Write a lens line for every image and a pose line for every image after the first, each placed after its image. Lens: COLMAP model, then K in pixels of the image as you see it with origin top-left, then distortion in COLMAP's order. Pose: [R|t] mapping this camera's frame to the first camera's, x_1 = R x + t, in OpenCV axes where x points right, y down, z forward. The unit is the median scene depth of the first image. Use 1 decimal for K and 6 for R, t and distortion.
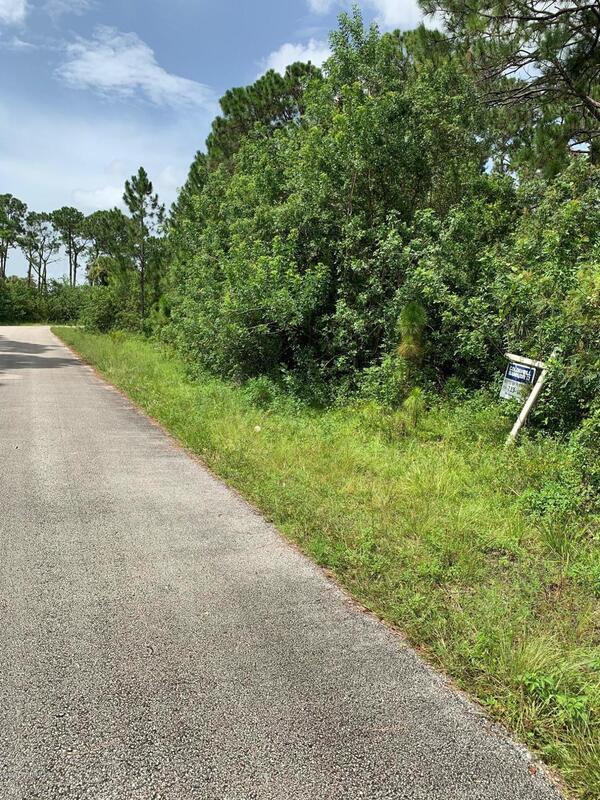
lens RADIAL K [[600.2, 0, 300.0], [0, 600.2, 400.0], [0, 0, 1]] dist [0.037400, -0.040912]
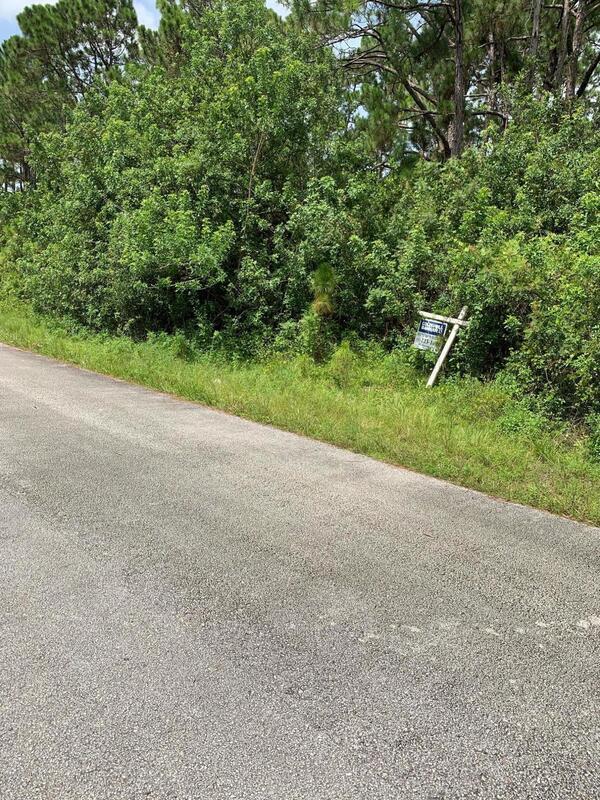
lens RADIAL K [[600.2, 0, 300.0], [0, 600.2, 400.0], [0, 0, 1]] dist [0.037400, -0.040912]
pose [[0.935585, -0.047717, 0.349864, -0.253626], [0.019994, 0.996396, 0.082428, -0.003527], [-0.352536, -0.070123, 0.933167, -0.035589]]
